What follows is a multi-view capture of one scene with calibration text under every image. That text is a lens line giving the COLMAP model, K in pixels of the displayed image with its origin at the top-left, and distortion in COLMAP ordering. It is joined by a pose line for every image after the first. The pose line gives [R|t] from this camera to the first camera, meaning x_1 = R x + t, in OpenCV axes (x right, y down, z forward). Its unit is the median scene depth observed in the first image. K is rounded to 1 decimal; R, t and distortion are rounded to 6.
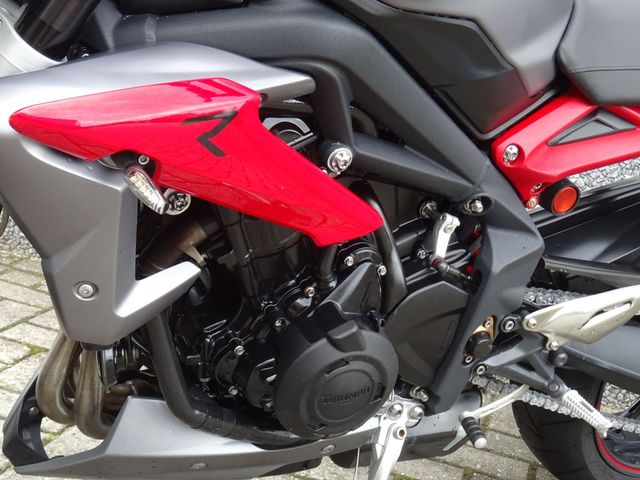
lens RADIAL K [[1065.4, 0, 320.7], [0, 1065.4, 237.3], [0, 0, 1]] dist [-0.052390, 0.000000]
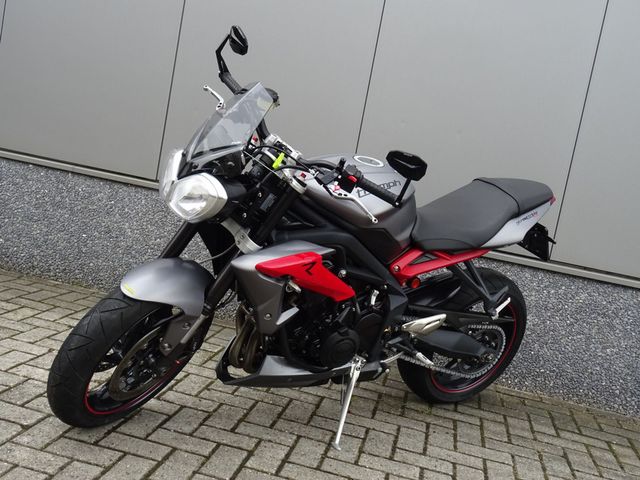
lens RADIAL K [[704.7, 0, 321.0], [0, 704.7, 242.9], [0, 0, 1]] dist [-0.004629, 0.000000]
pose [[0.996815, -0.008251, 0.079315, -0.176588], [0.014129, 0.997171, -0.073833, -0.009449], [-0.078481, 0.074718, 0.994112, -0.899290]]
